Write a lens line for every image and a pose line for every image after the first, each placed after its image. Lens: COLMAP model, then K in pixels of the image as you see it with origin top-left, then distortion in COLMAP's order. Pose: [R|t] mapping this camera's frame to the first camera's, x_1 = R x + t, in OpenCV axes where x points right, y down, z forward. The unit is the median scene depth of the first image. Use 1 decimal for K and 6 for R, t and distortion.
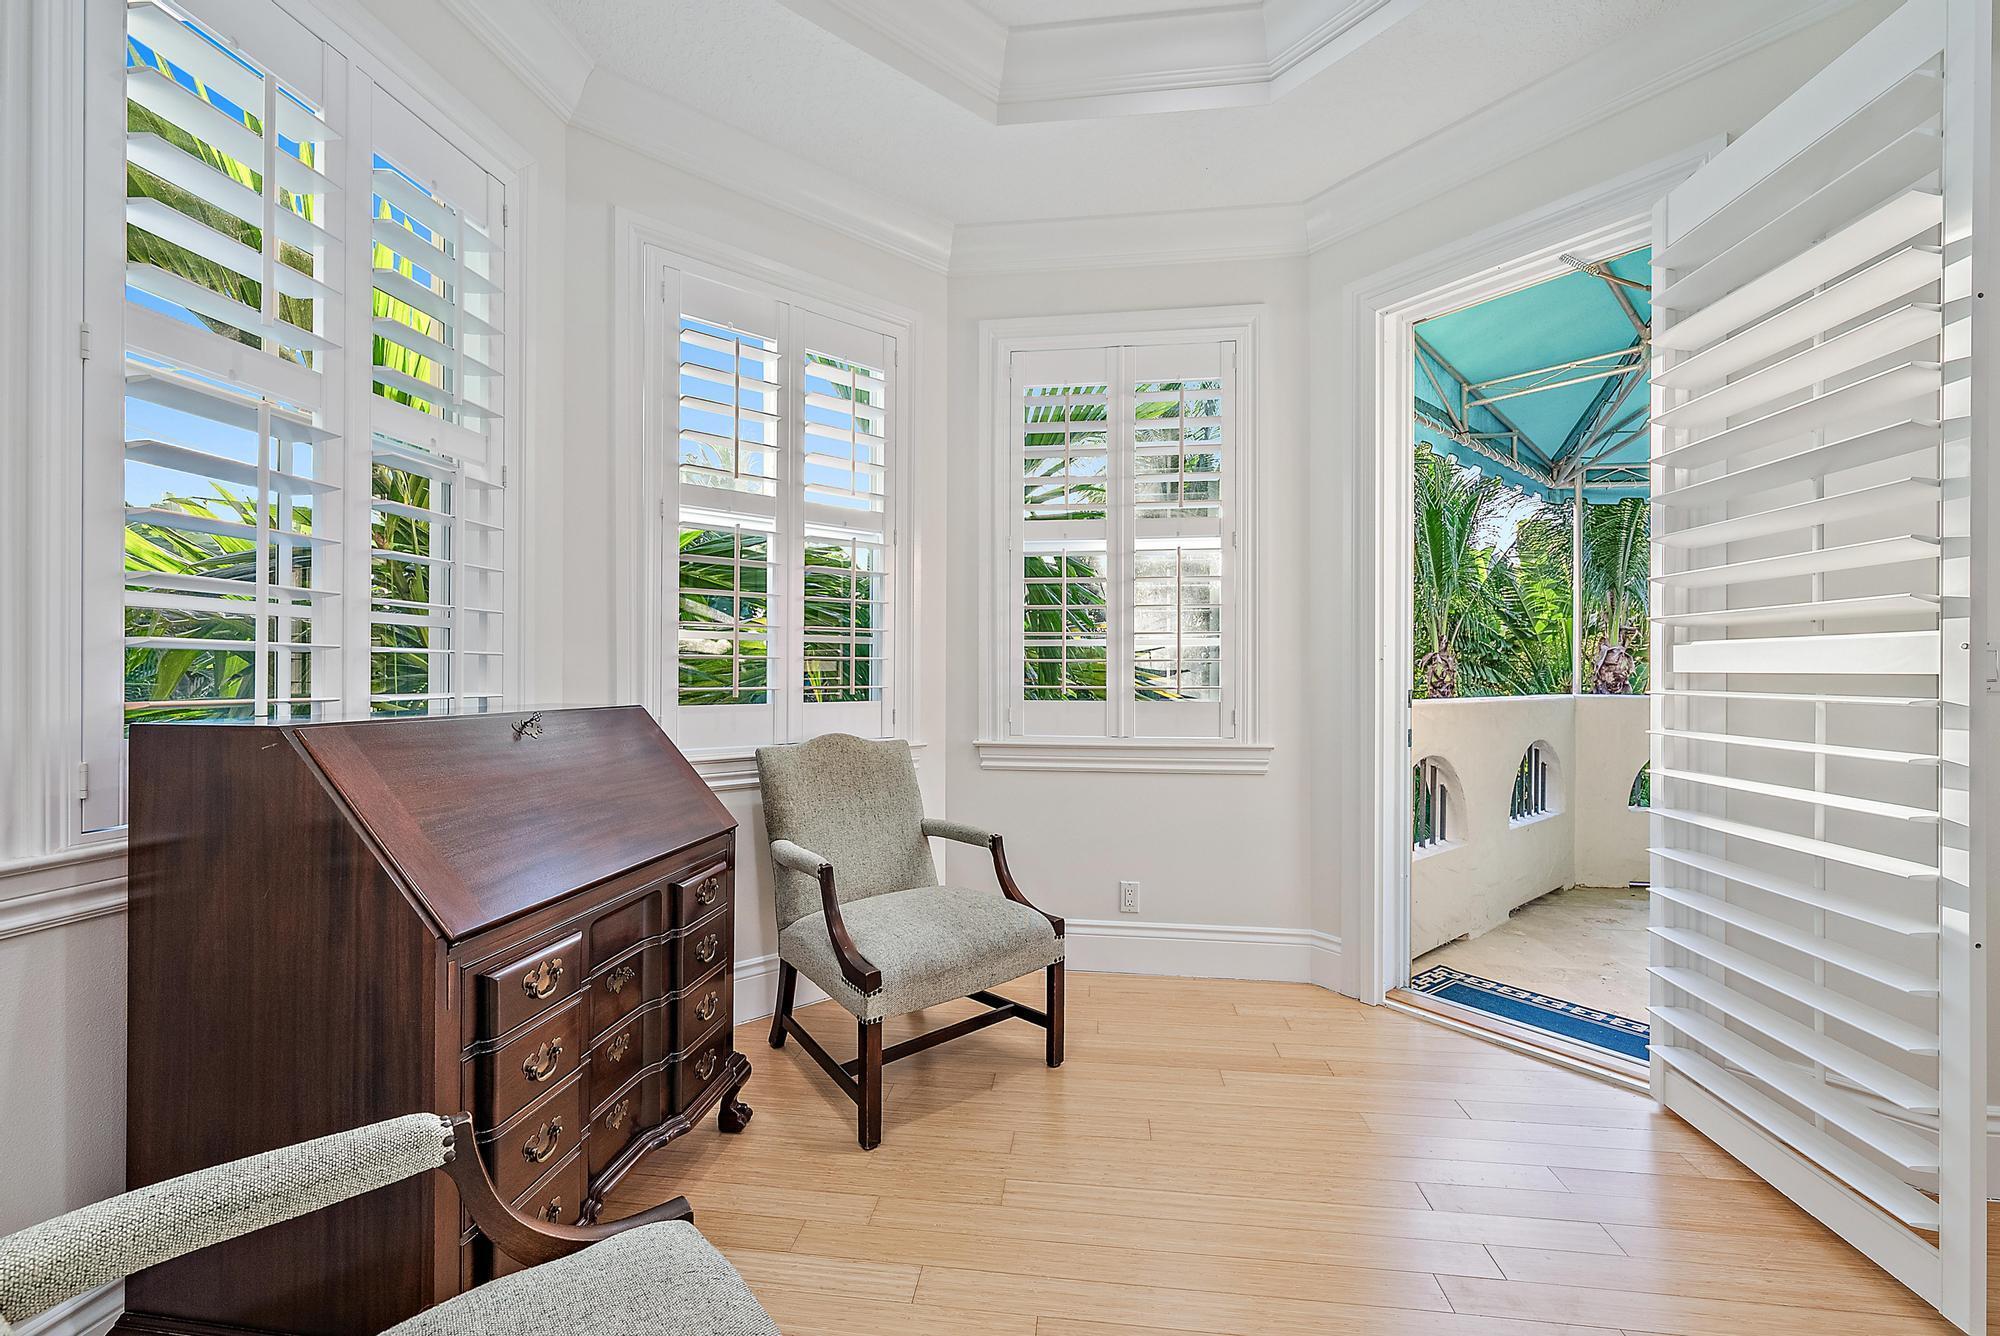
lens RADIAL K [[803.4, 0, 995.4], [0, 803.4, 668.3], [0, 0, 1]] dist [-0.000037, 0.000003]
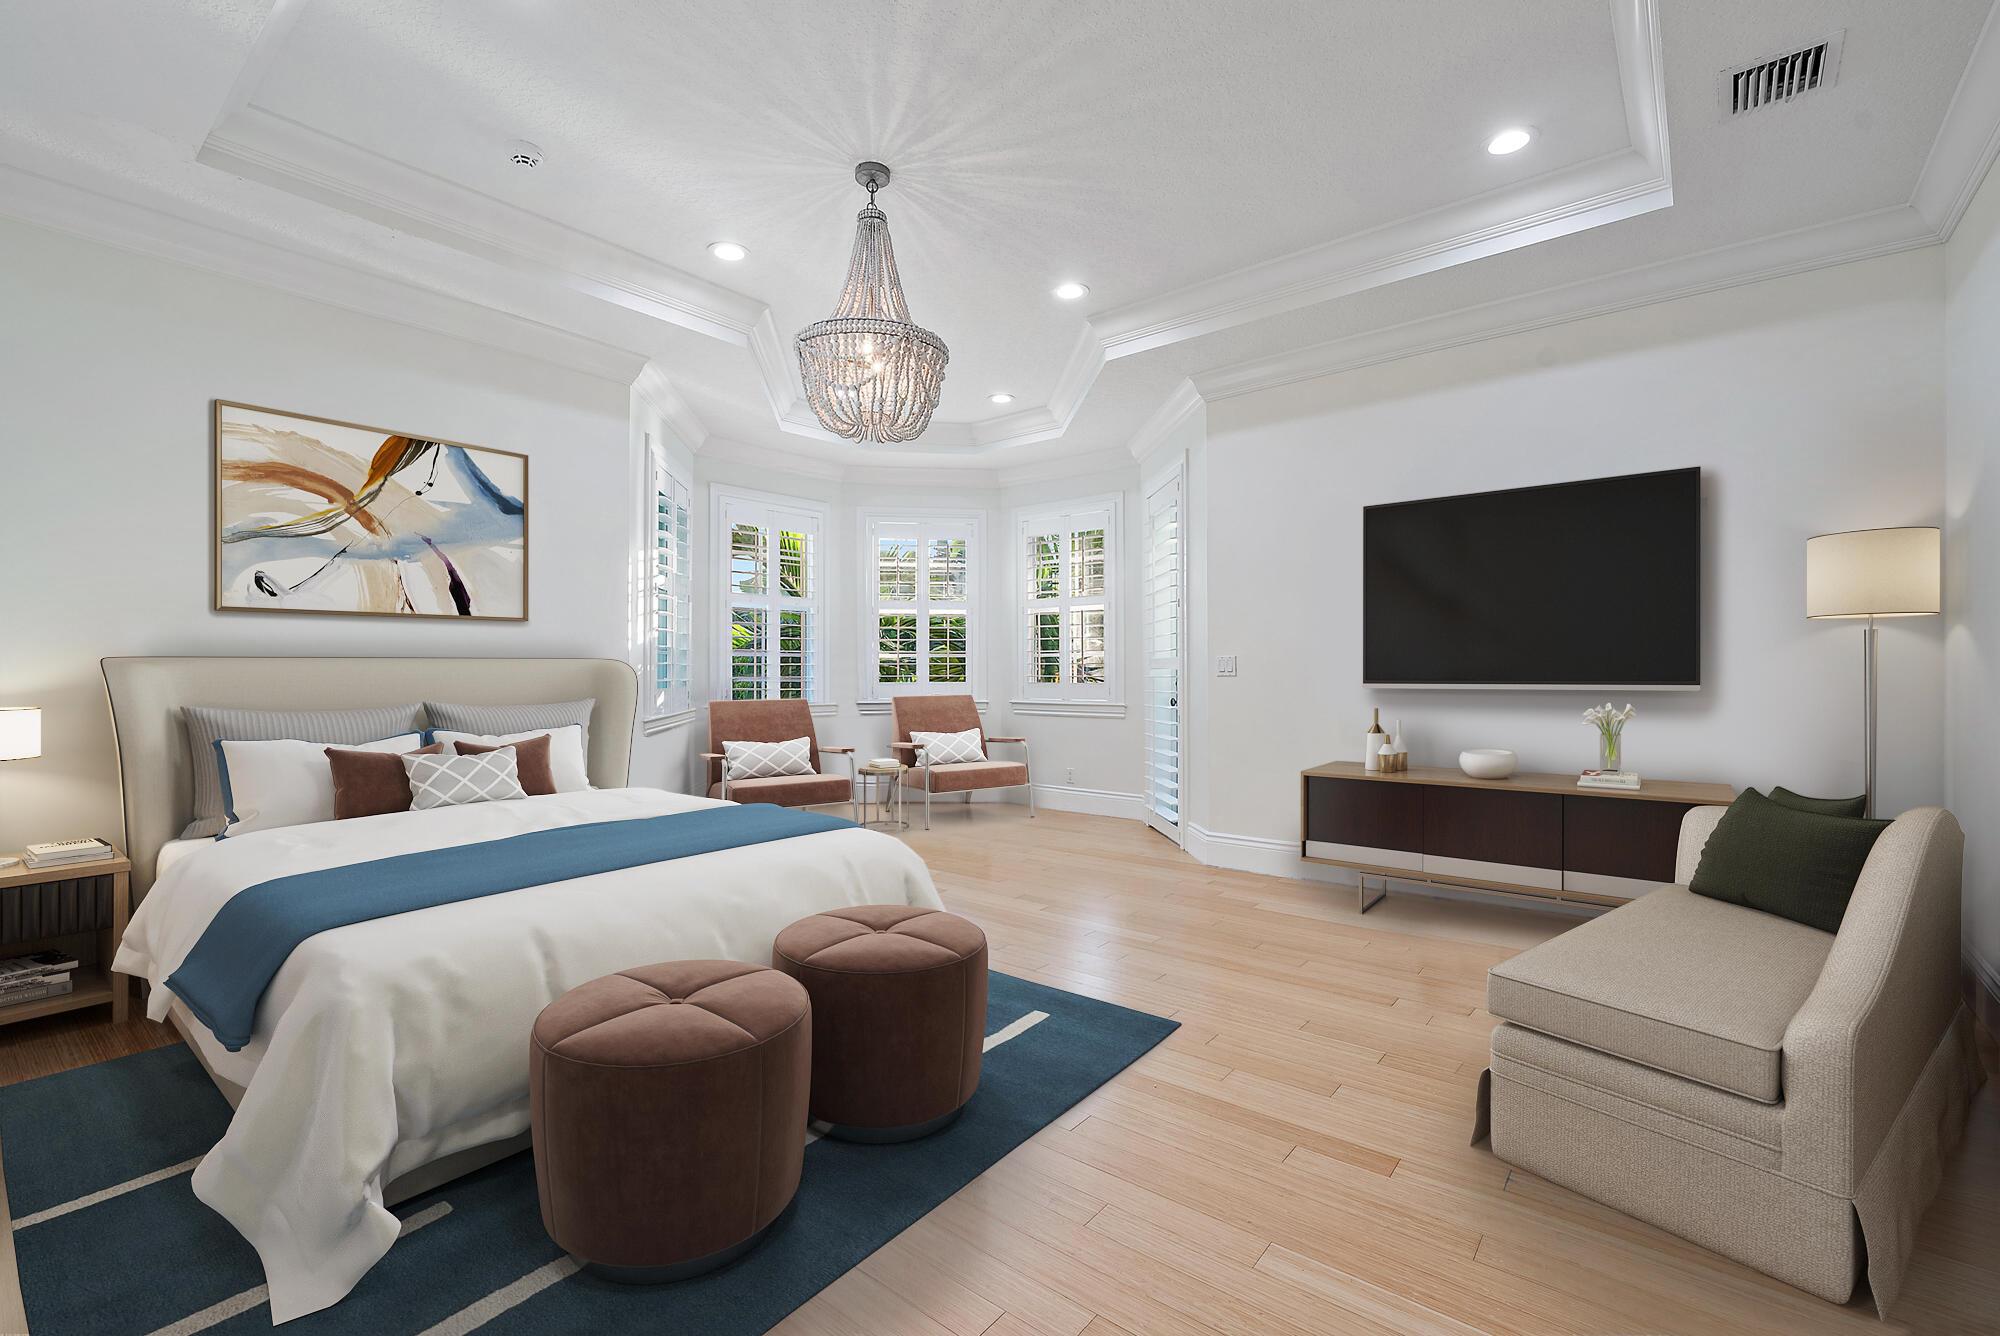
lens RADIAL K [[887.8, 0, 1001.0], [0, 887.8, 672.5], [0, 0, 1]] dist [0.000000, 0.000000]
pose [[0.859417, -0.006178, -0.511238, 1.219671], [0.004606, 0.999980, -0.004342, 0.025520], [0.511255, 0.001377, 0.859428, -1.106288]]
